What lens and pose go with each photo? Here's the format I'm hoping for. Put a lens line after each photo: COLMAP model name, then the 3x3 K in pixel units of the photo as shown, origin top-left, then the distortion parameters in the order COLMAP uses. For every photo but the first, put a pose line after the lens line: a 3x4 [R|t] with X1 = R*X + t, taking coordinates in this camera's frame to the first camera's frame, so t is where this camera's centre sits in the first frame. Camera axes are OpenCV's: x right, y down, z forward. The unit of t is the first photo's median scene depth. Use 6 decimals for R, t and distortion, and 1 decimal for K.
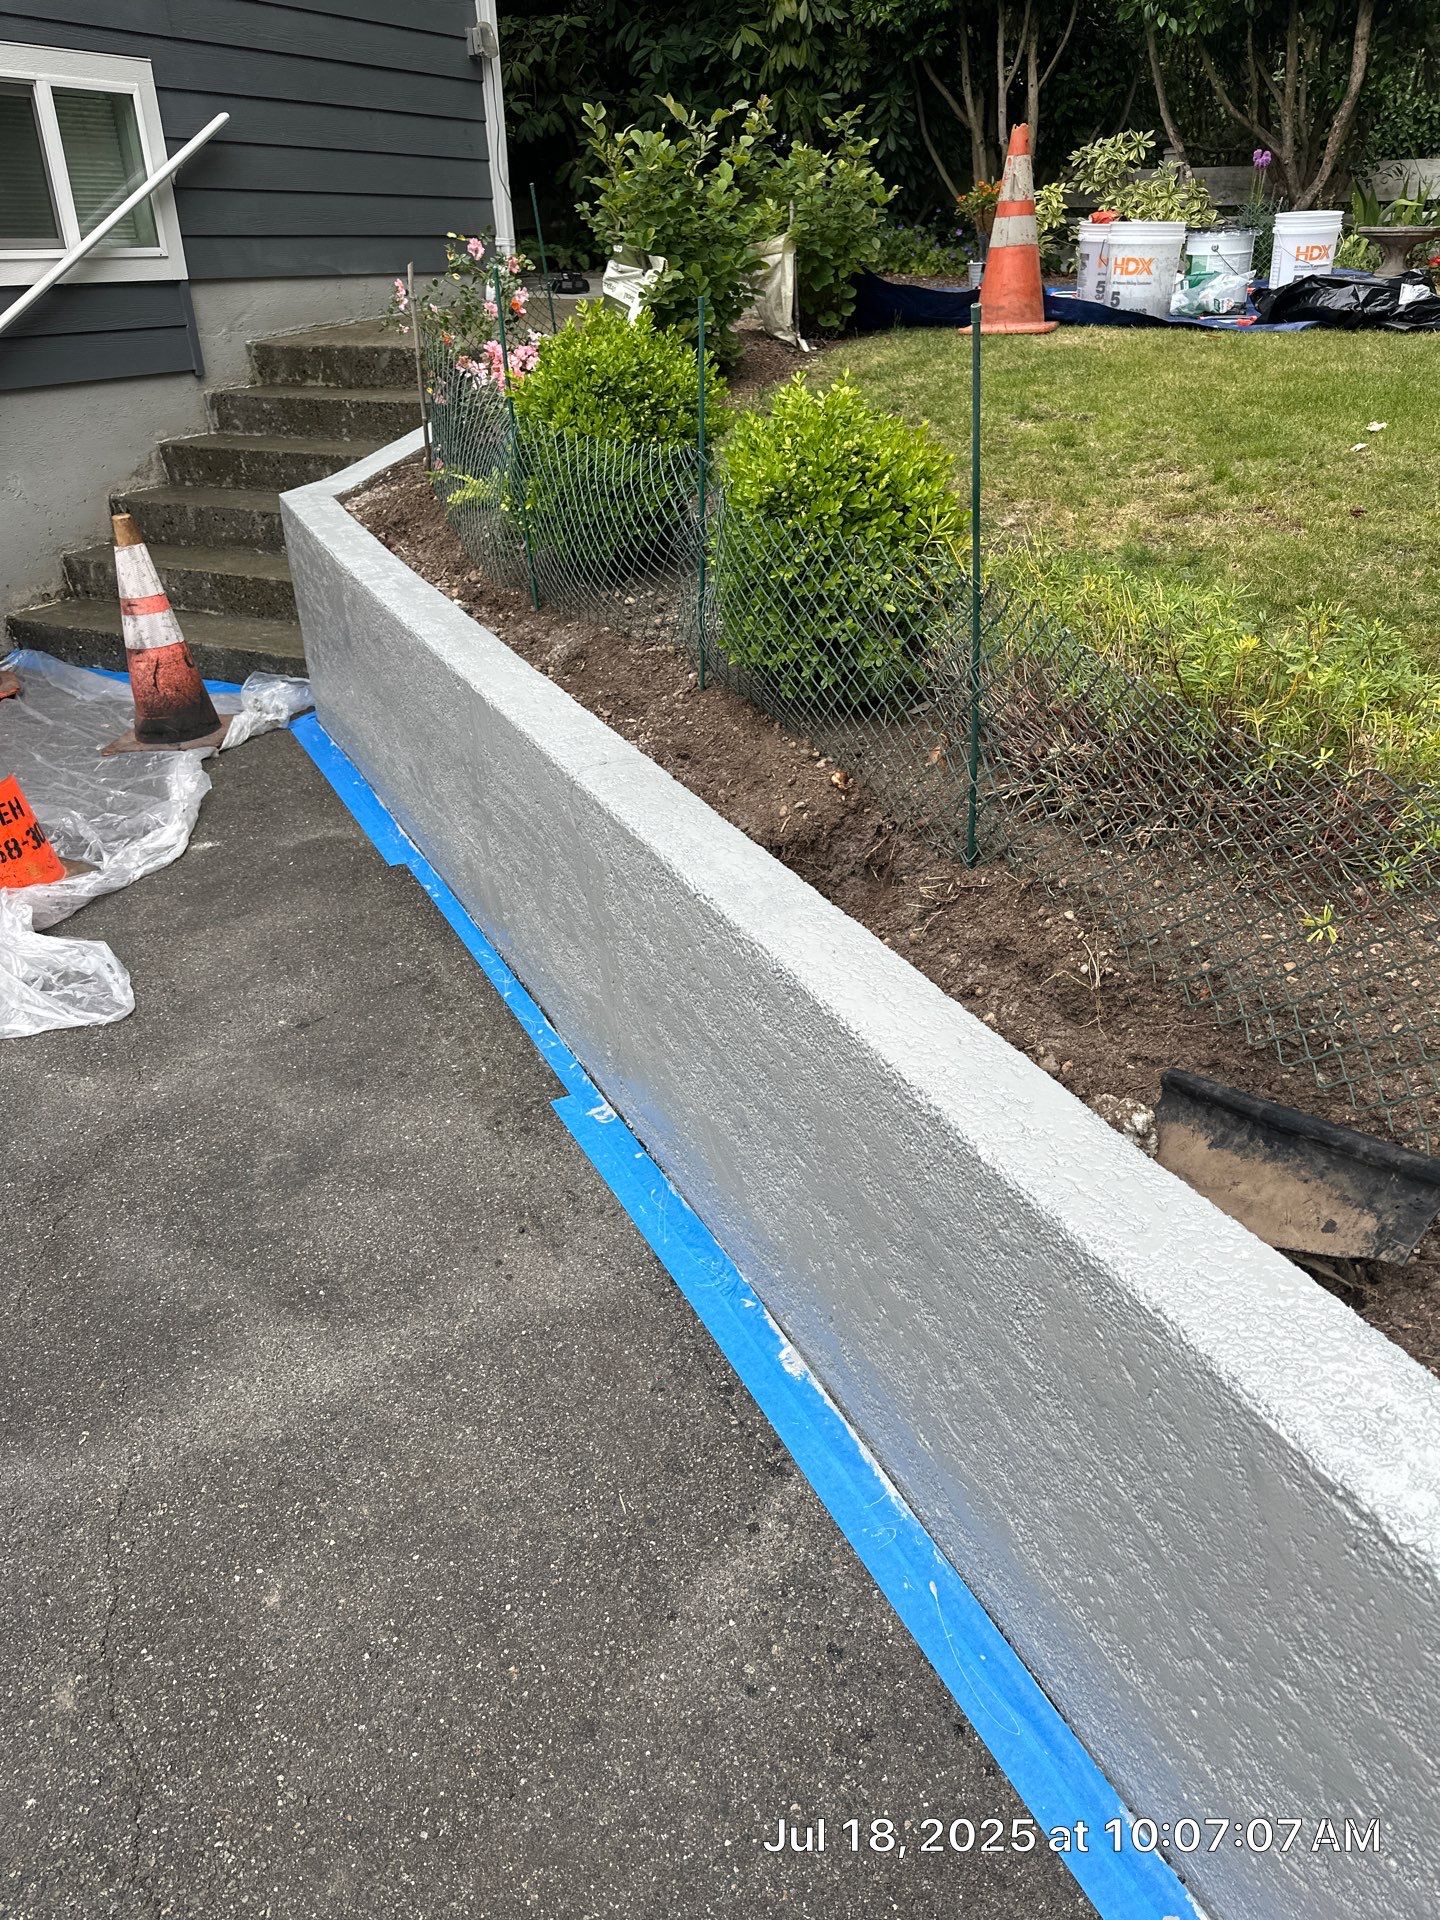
lens RADIAL K [[1391.9, 0, 730.6], [0, 1391.9, 939.7], [0, 0, 1]] dist [0.056113, -0.060752]
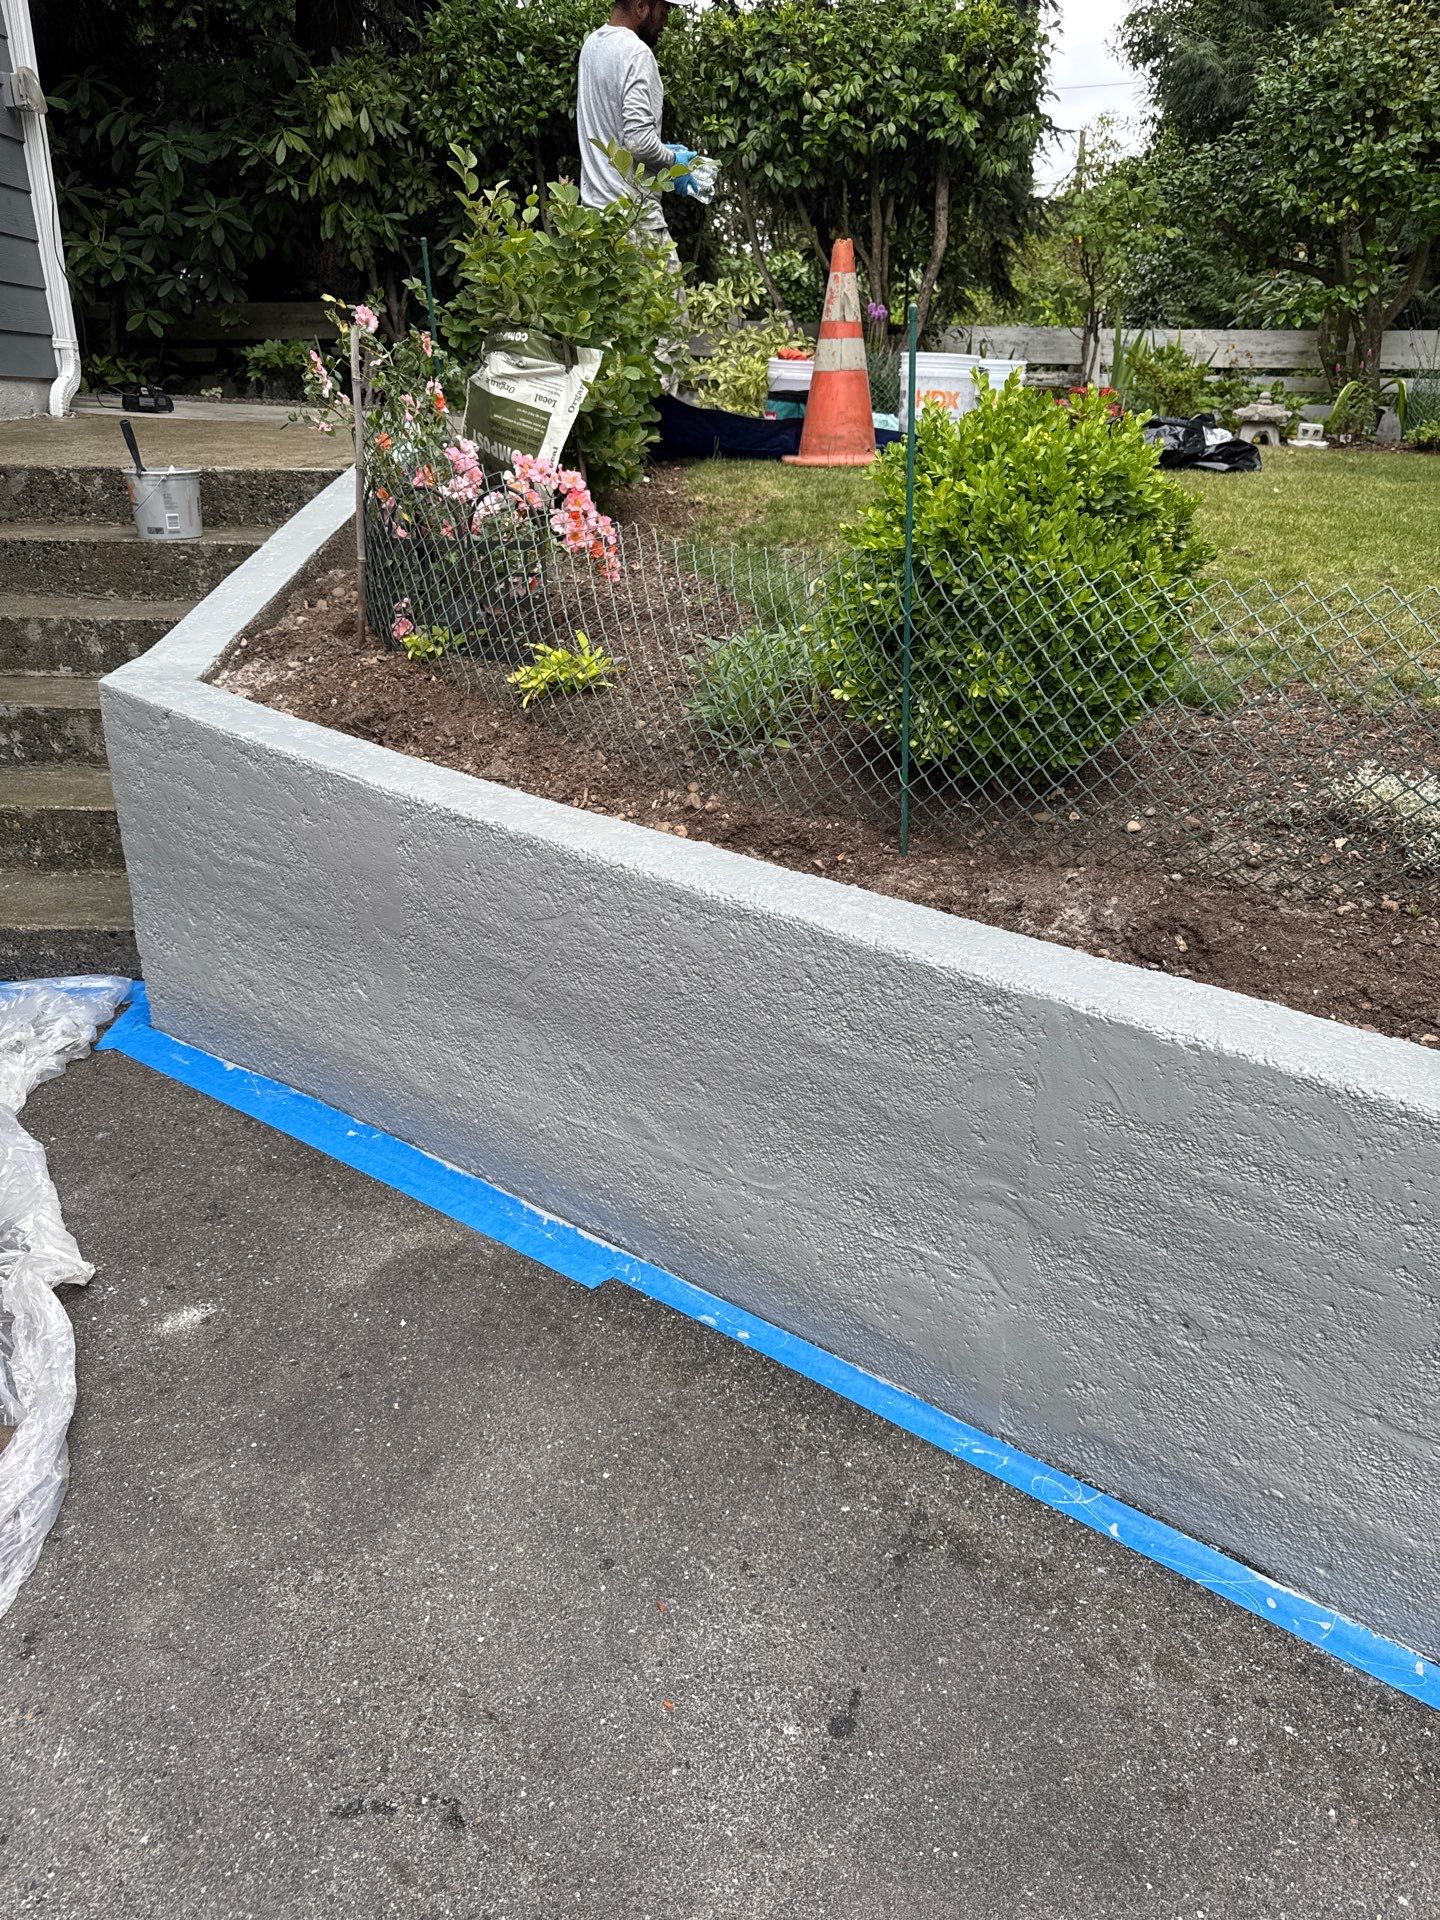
lens RADIAL K [[1391.9, 0, 765.7], [0, 1391.9, 918.0], [0, 0, 1]] dist [0.056113, -0.060752]
pose [[0.896706, -0.117005, 0.426881, -0.233250], [0.162788, 0.984013, -0.072240, -0.086360], [-0.411604, 0.134269, 0.901418, 0.239267]]
